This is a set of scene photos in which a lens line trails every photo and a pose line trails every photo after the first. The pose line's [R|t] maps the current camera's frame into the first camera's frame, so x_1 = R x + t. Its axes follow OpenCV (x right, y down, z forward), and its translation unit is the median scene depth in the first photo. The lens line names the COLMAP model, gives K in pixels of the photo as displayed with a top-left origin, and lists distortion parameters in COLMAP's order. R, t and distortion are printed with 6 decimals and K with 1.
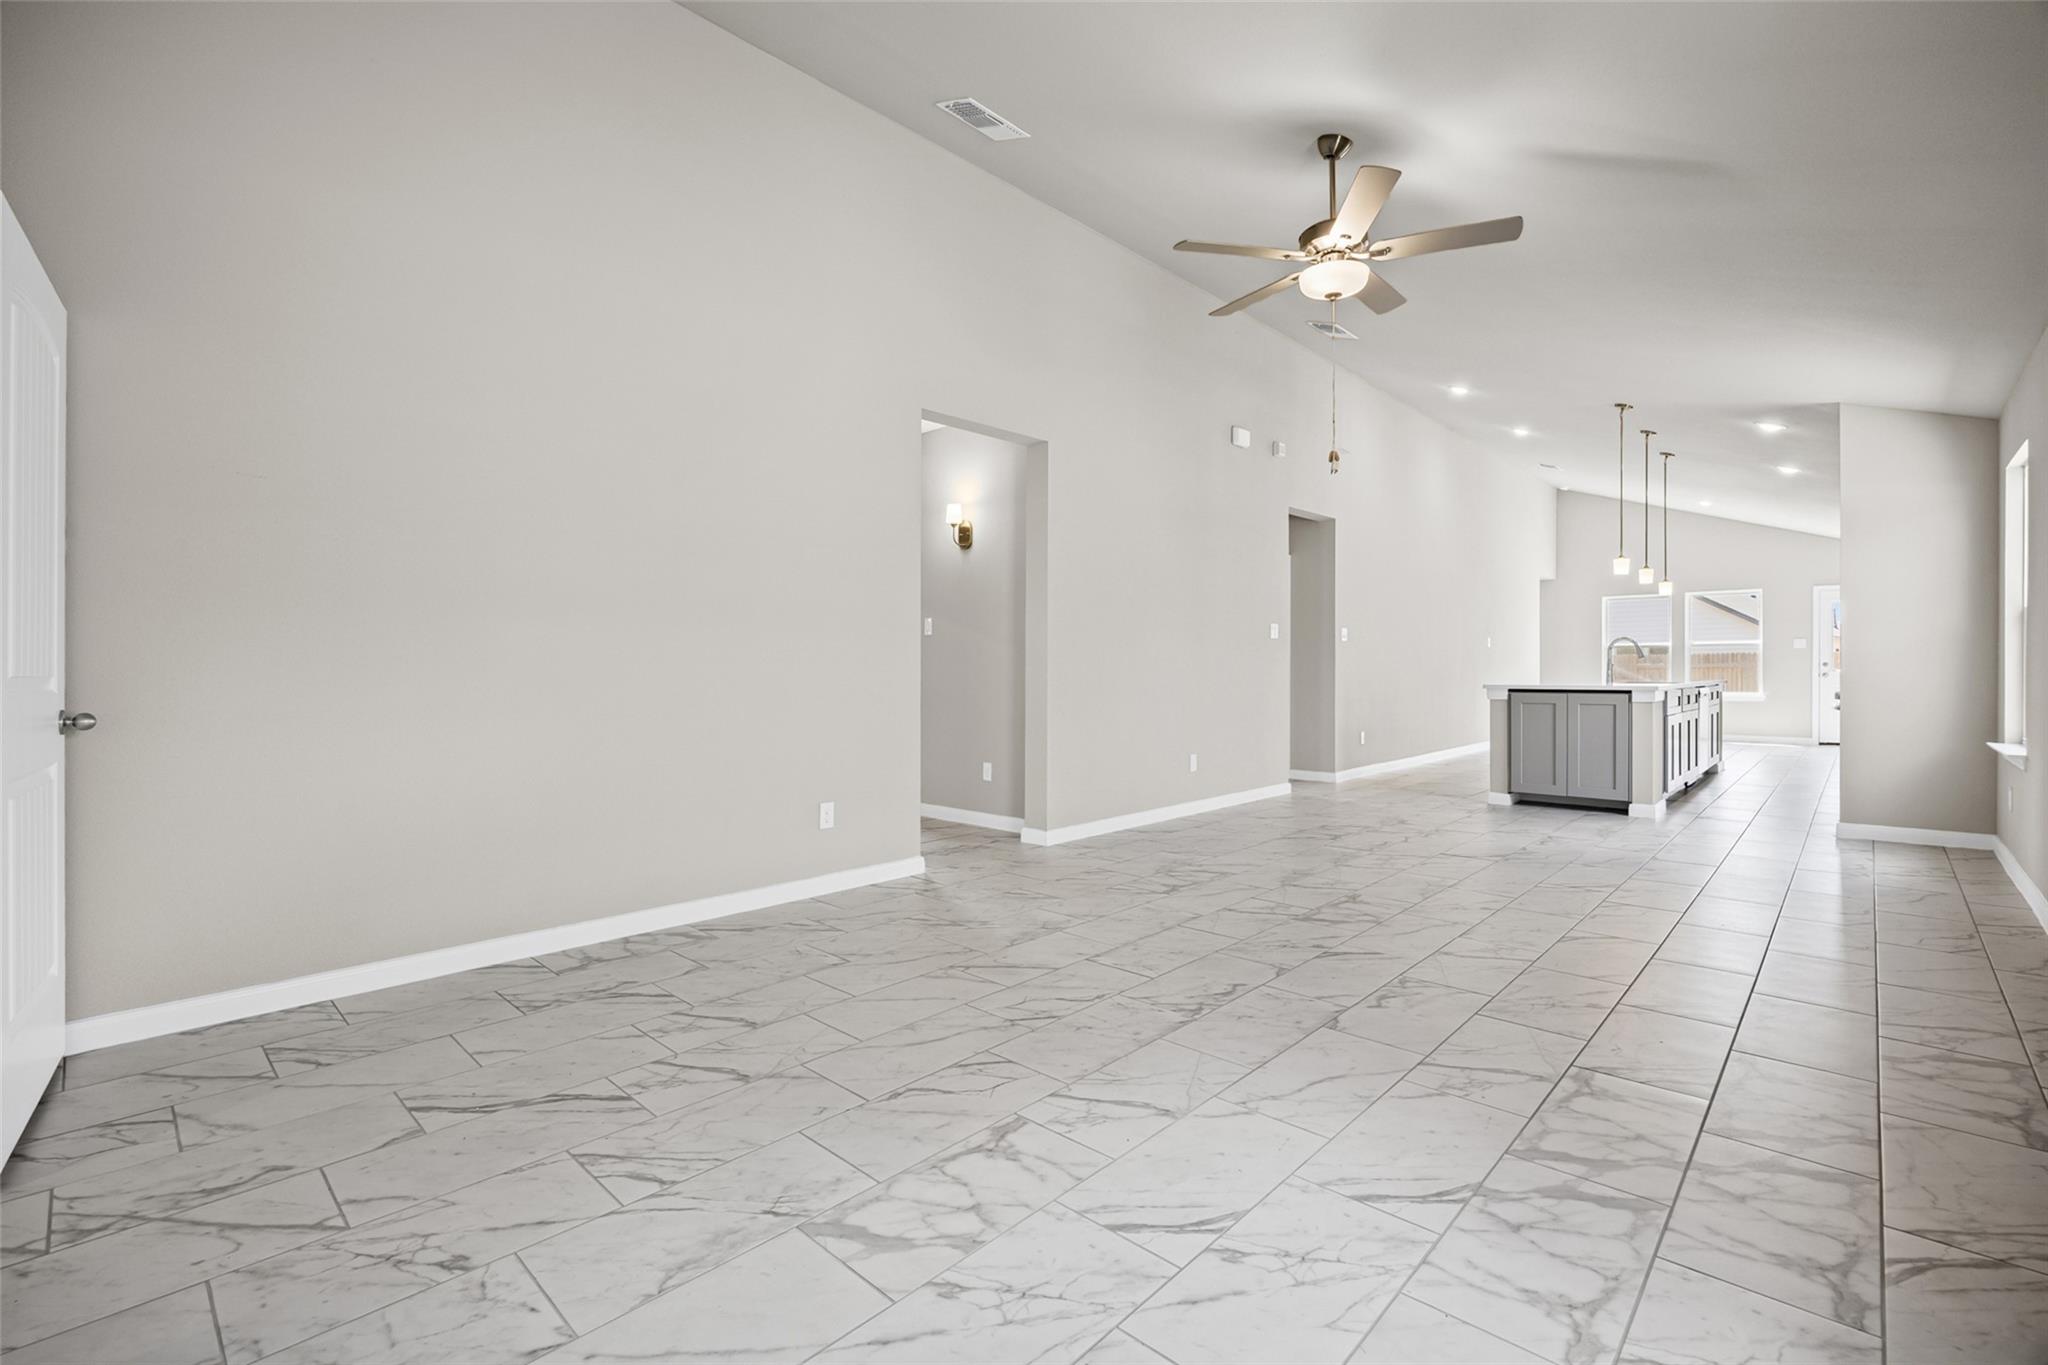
lens RADIAL K [[896.8, 0, 1016.5], [0, 896.8, 671.6], [0, 0, 1]] dist [-0.009429, 0.000868]
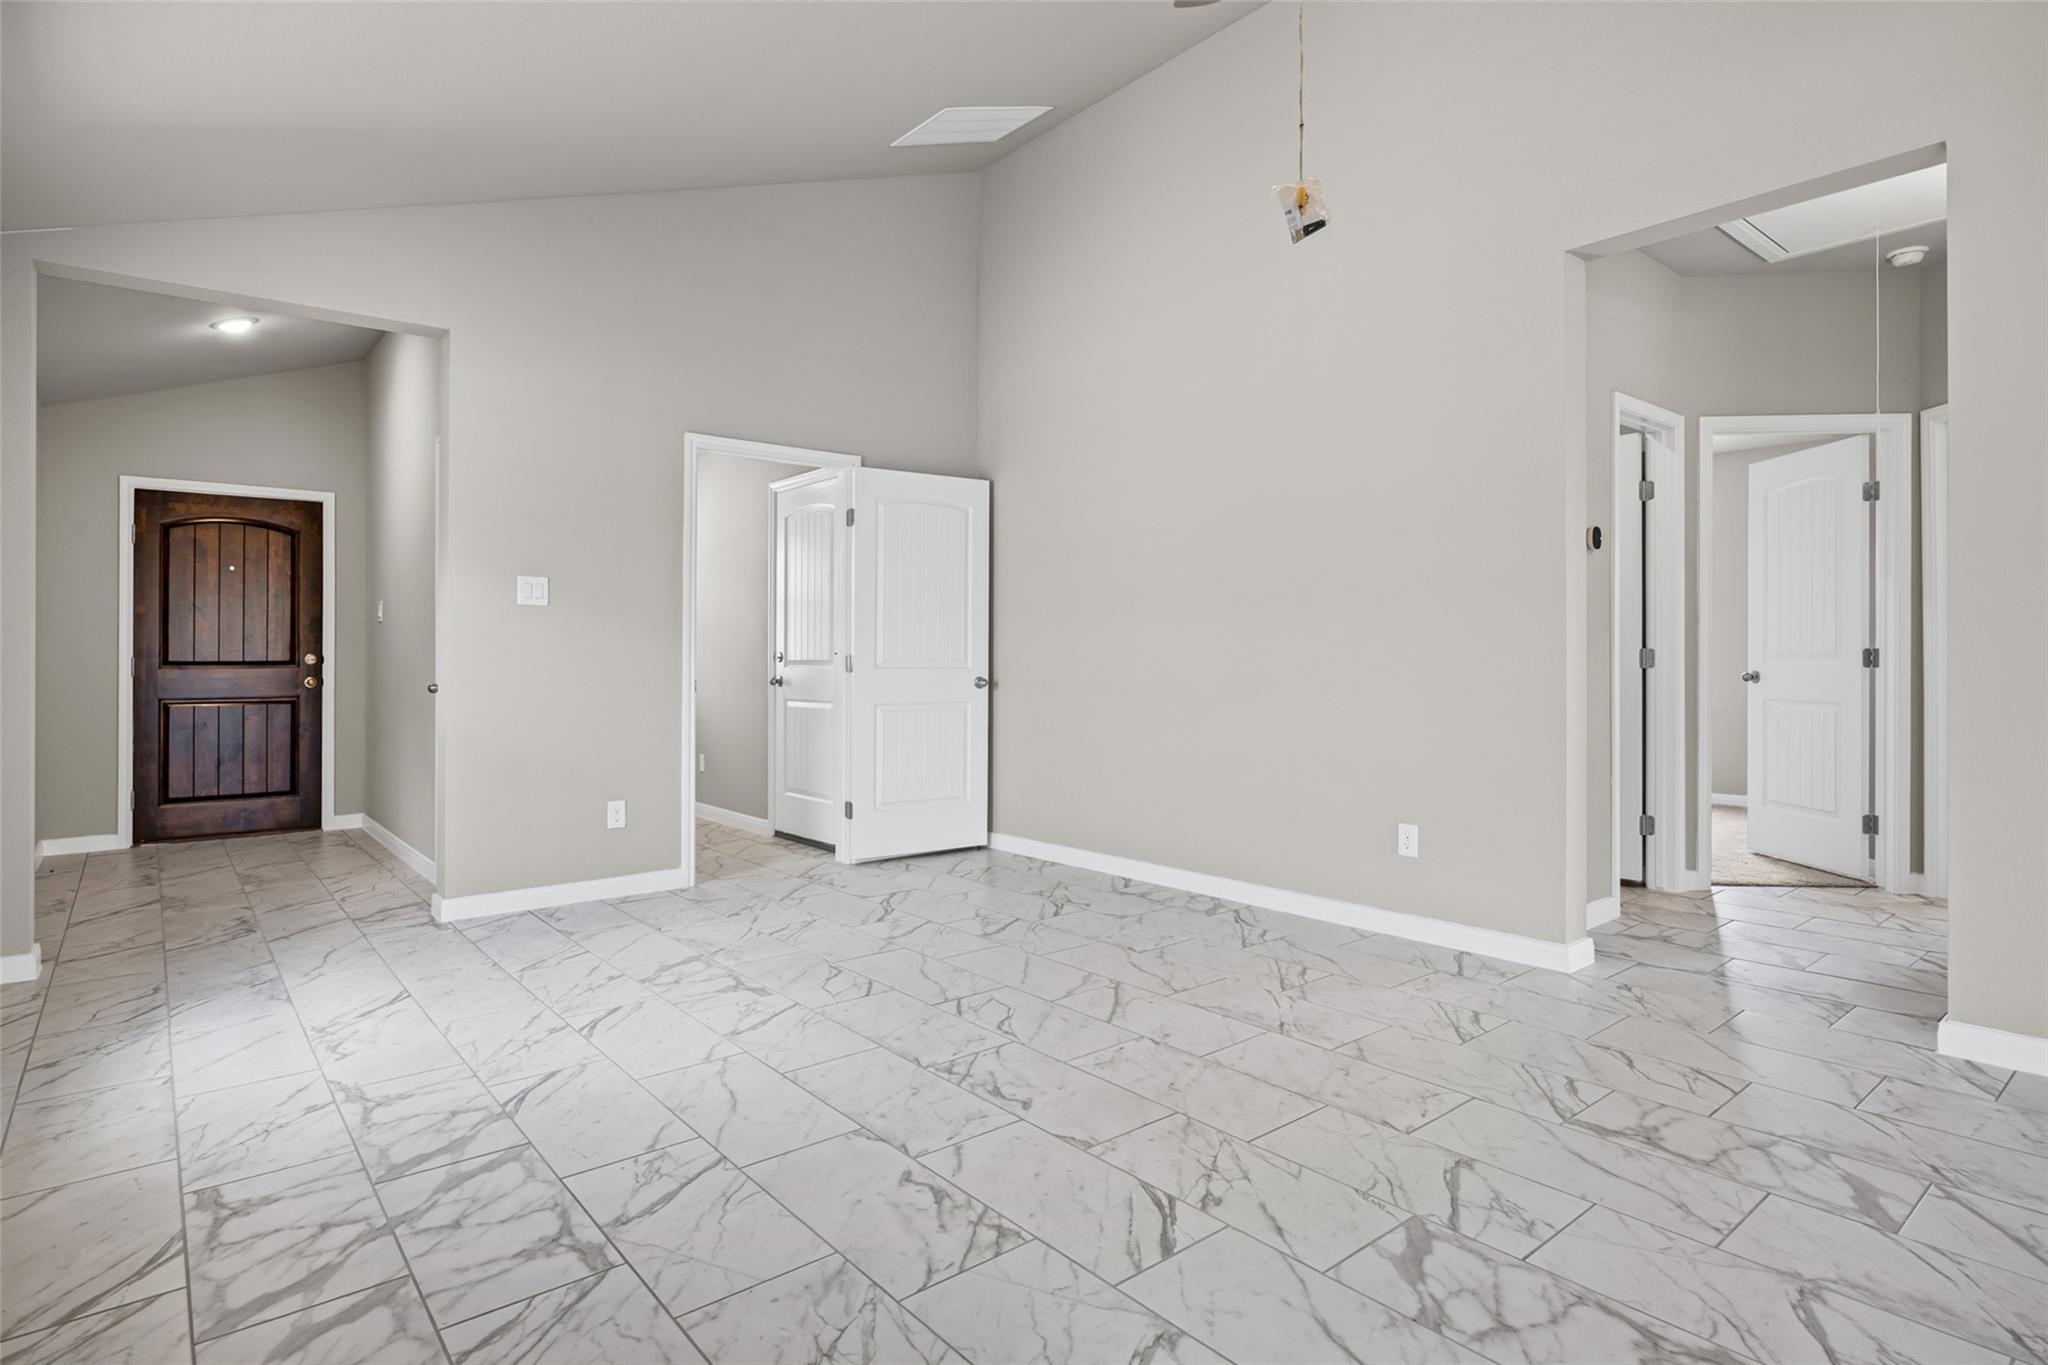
lens RADIAL K [[1080.7, 0, 1018.1], [0, 1080.7, 660.0], [0, 0, 1]] dist [-0.002298, -0.002280]
pose [[-0.124698, 0.003332, -0.992189, 1.532457], [0.002180, 0.999993, 0.003084, -0.002037], [0.992192, -0.001779, -0.124704, 1.548927]]
